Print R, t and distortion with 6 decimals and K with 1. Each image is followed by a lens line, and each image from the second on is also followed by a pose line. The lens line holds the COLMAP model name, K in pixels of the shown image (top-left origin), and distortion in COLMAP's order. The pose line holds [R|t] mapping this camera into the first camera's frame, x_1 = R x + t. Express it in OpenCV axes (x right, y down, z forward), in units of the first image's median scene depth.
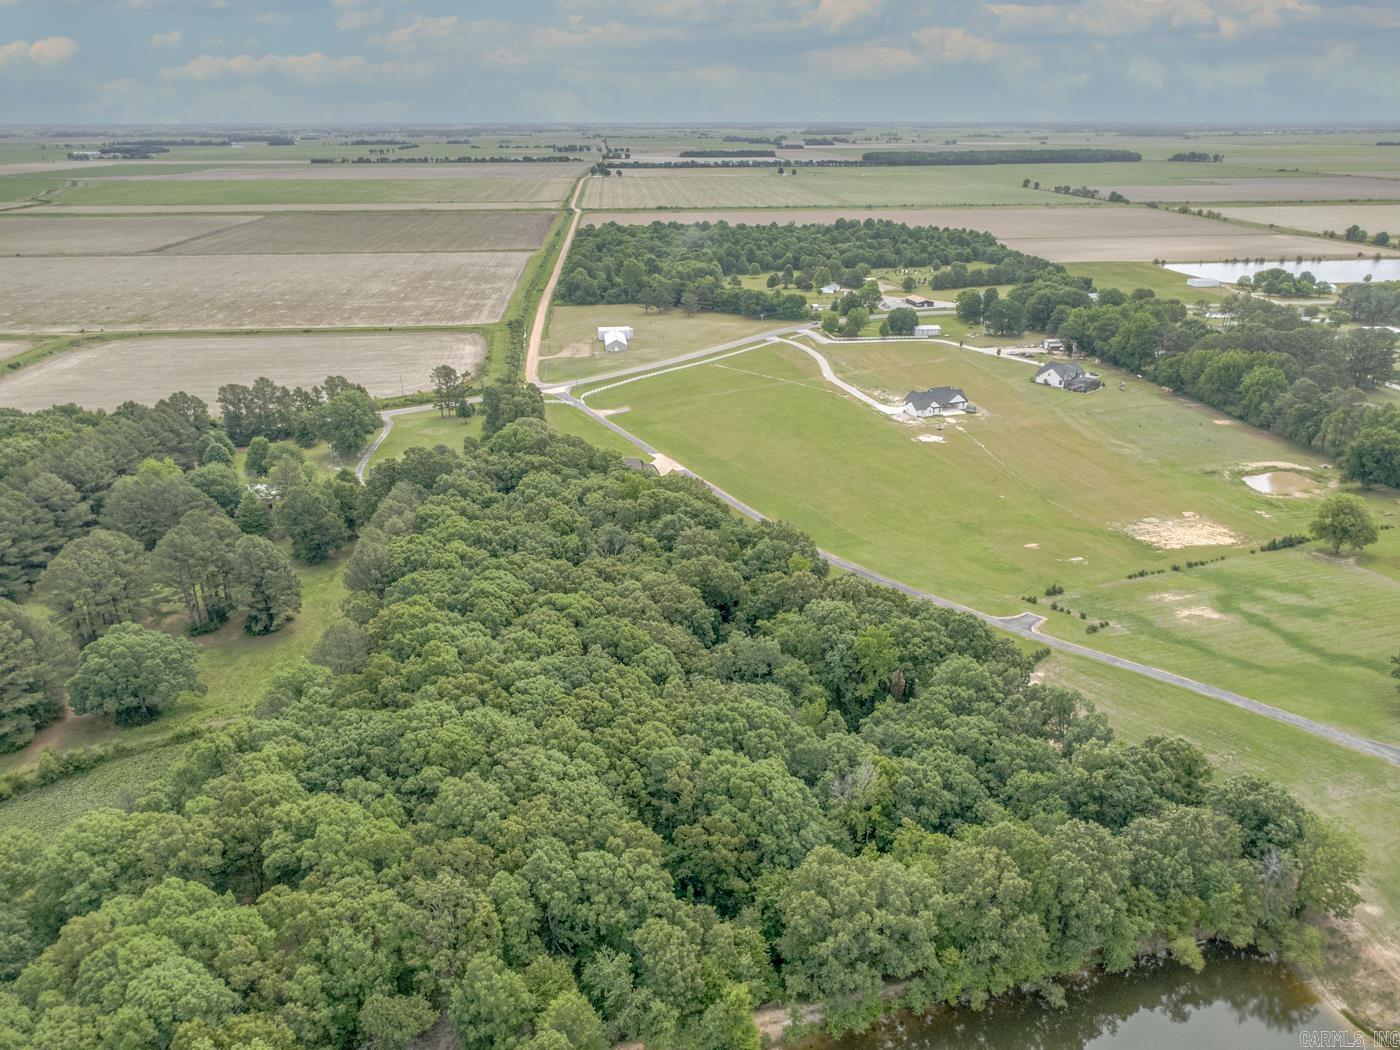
lens RADIAL K [[982.3, 0, 700.0], [0, 982.3, 525.0], [0, 0, 1]] dist [0.005282, 0.000382]
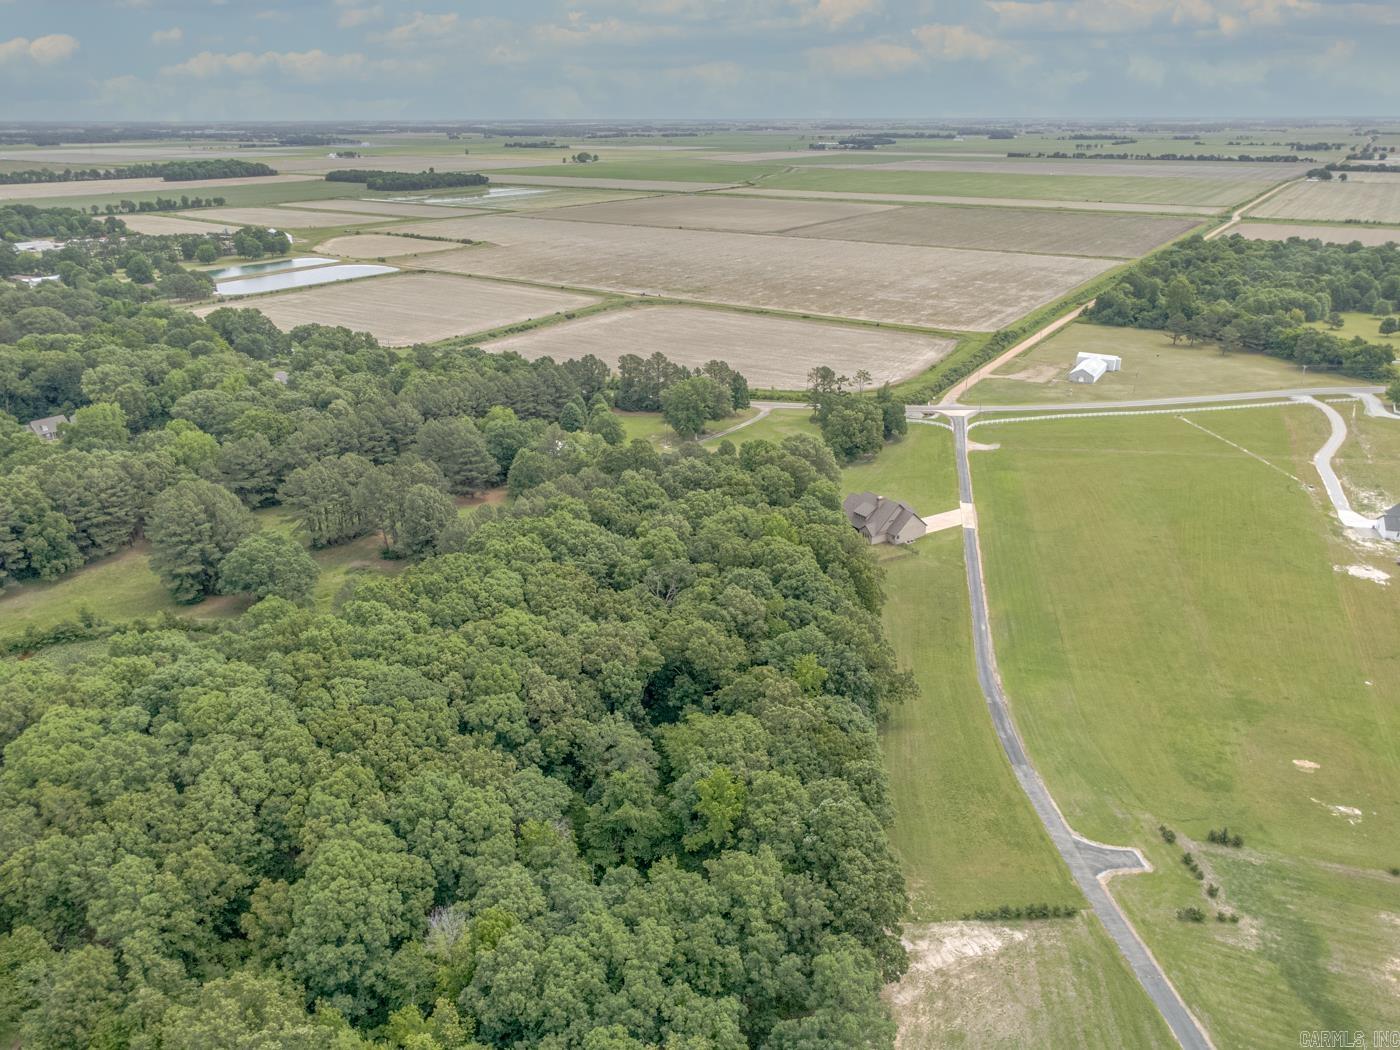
lens RADIAL K [[988.0, 0, 697.0], [0, 988.0, 515.3], [0, 0, 1]] dist [0.003716, 0.004584]
pose [[0.781295, 0.235637, -0.577973, 0.228693], [-0.238734, 0.968405, 0.072097, -0.057232], [0.576701, 0.081653, 0.812865, 0.136260]]
